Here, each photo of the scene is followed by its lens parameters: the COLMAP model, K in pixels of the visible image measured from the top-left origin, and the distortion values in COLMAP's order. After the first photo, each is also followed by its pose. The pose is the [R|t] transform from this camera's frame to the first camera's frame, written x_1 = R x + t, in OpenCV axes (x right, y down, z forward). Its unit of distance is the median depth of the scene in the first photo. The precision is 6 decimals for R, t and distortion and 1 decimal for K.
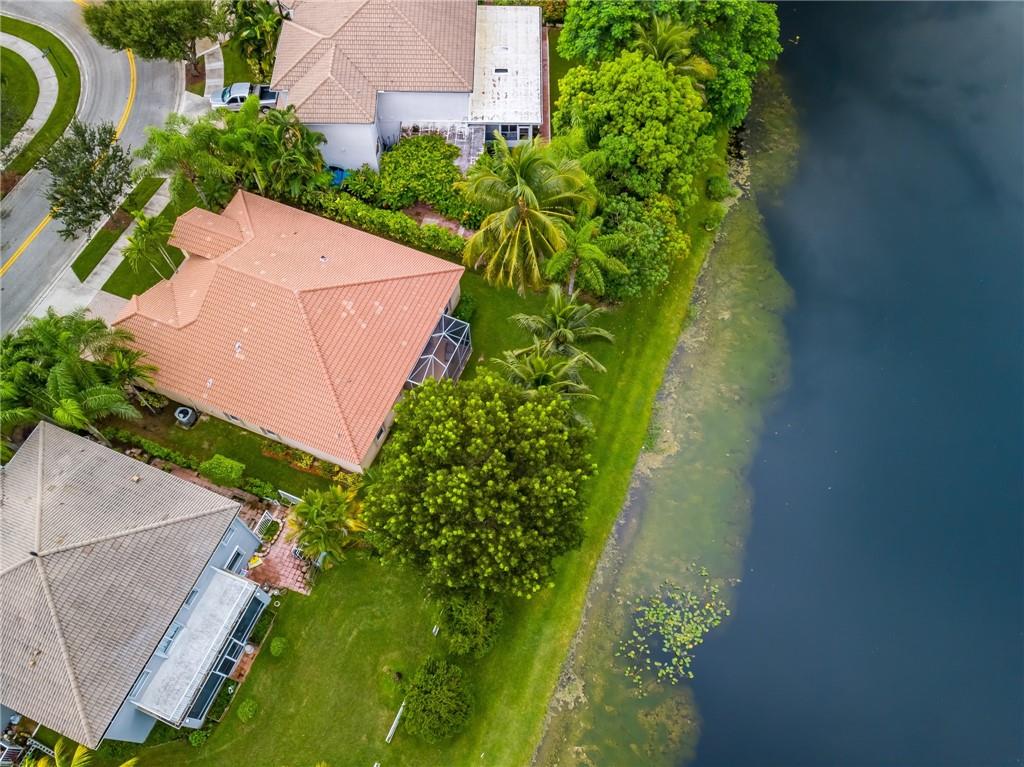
lens RADIAL K [[786.4, 0, 512.0], [0, 786.4, 383.5], [0, 0, 1]] dist [0.027639, -0.056632]
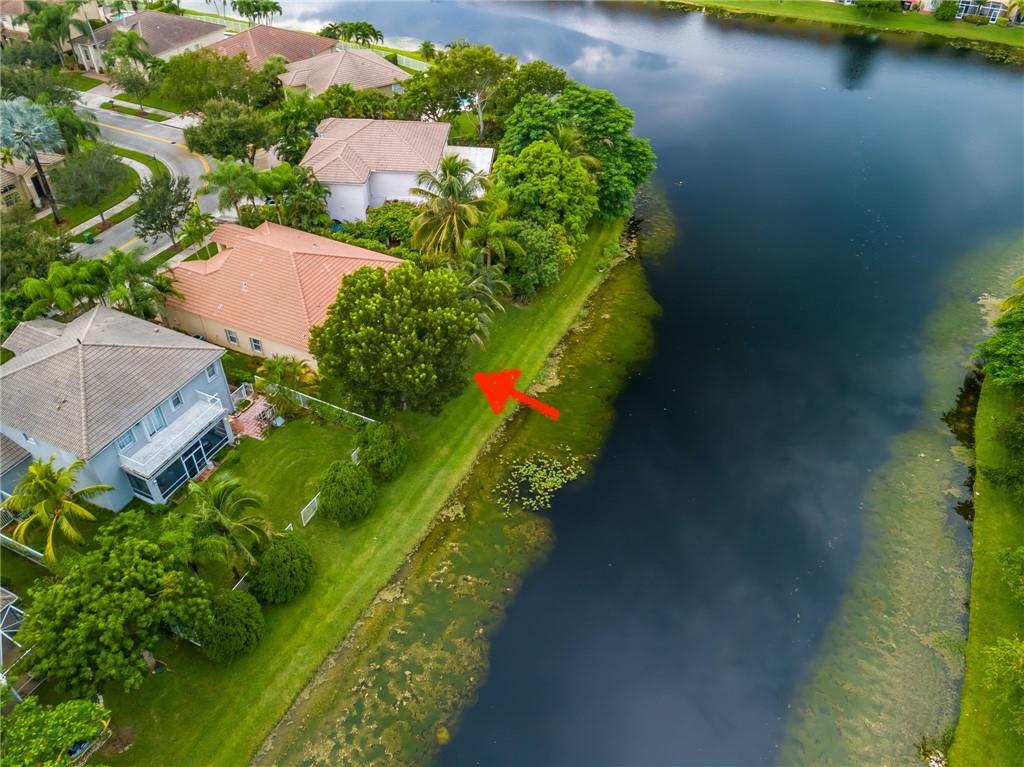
lens RADIAL K [[771.8, 0, 500.0], [0, 771.8, 384.4], [0, 0, 1]] dist [0.185834, -0.507775]
pose [[0.997558, 0.047011, -0.051651, 0.191279], [-0.063061, 0.924143, -0.376806, 0.624498], [0.030019, 0.379143, 0.924851, -0.217437]]
